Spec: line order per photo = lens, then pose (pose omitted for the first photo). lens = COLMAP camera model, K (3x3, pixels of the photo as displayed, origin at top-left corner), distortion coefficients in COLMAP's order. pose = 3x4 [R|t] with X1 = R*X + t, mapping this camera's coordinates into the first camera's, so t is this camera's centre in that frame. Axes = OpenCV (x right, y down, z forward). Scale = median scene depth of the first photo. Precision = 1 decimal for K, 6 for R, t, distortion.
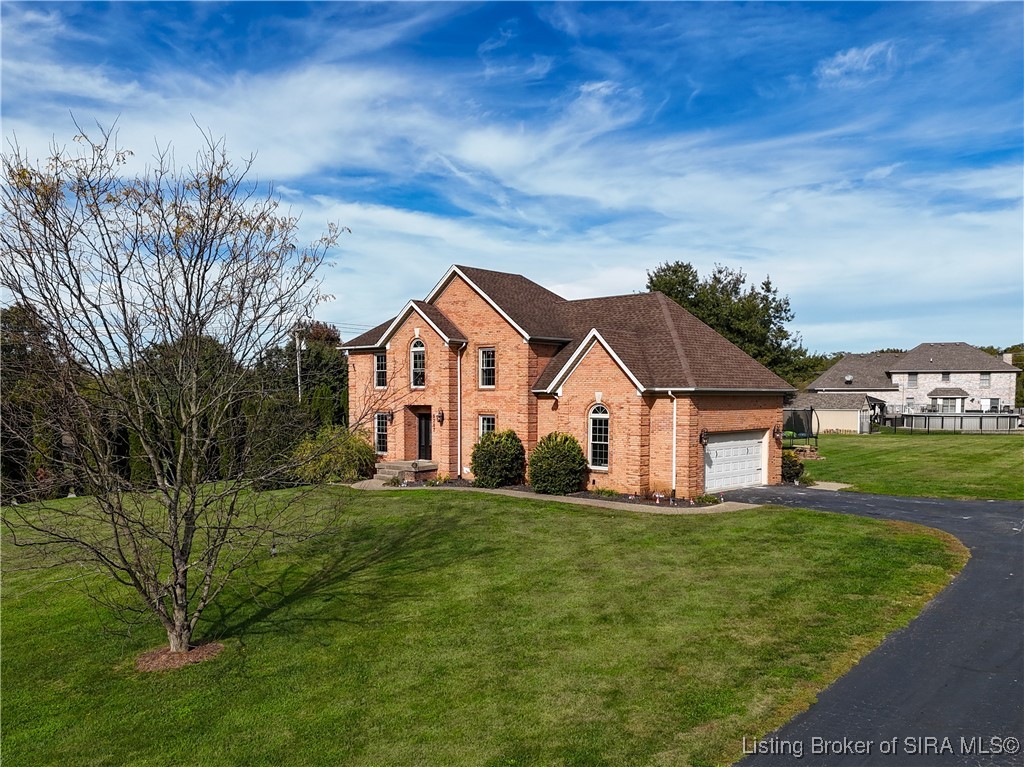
lens RADIAL K [[903.9, 0, 514.0], [0, 903.9, 477.8], [0, 0, 1]] dist [0.113106, 0.000920]
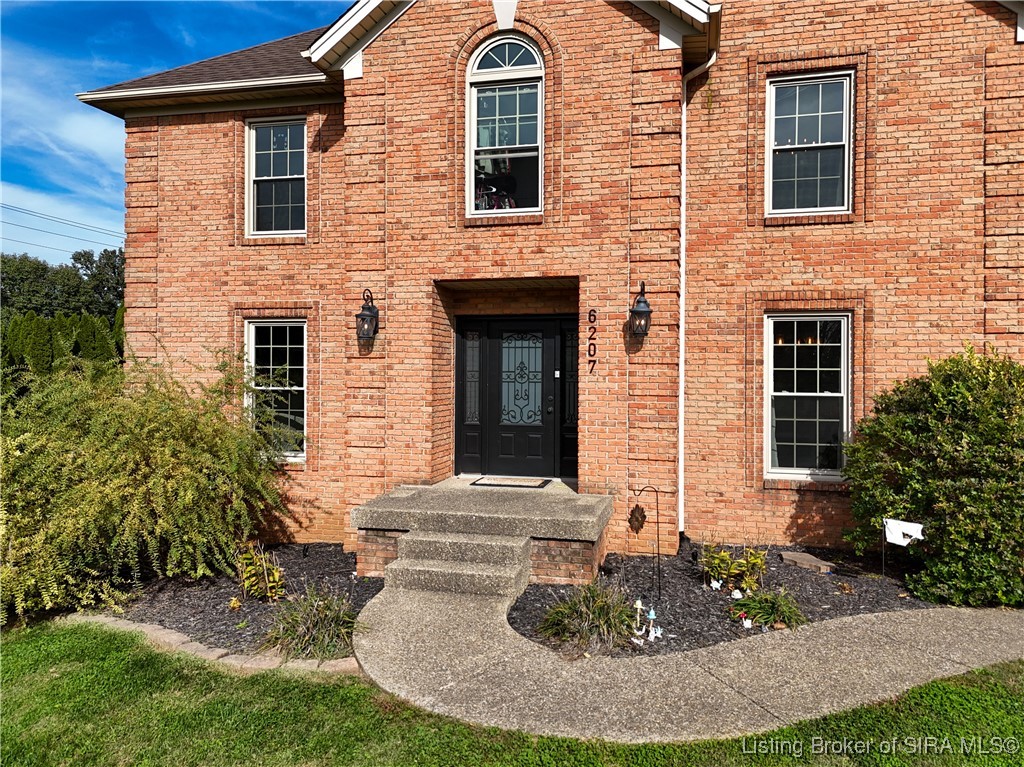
lens RADIAL K [[705.6, 0, 543.0], [0, 705.6, 340.0], [0, 0, 1]] dist [0.058748, 0.003407]
pose [[0.862186, 0.008874, 0.506514, -0.209120], [0.048027, 0.993911, -0.099165, -0.042545], [-0.504310, 0.109825, 0.856511, 0.846614]]
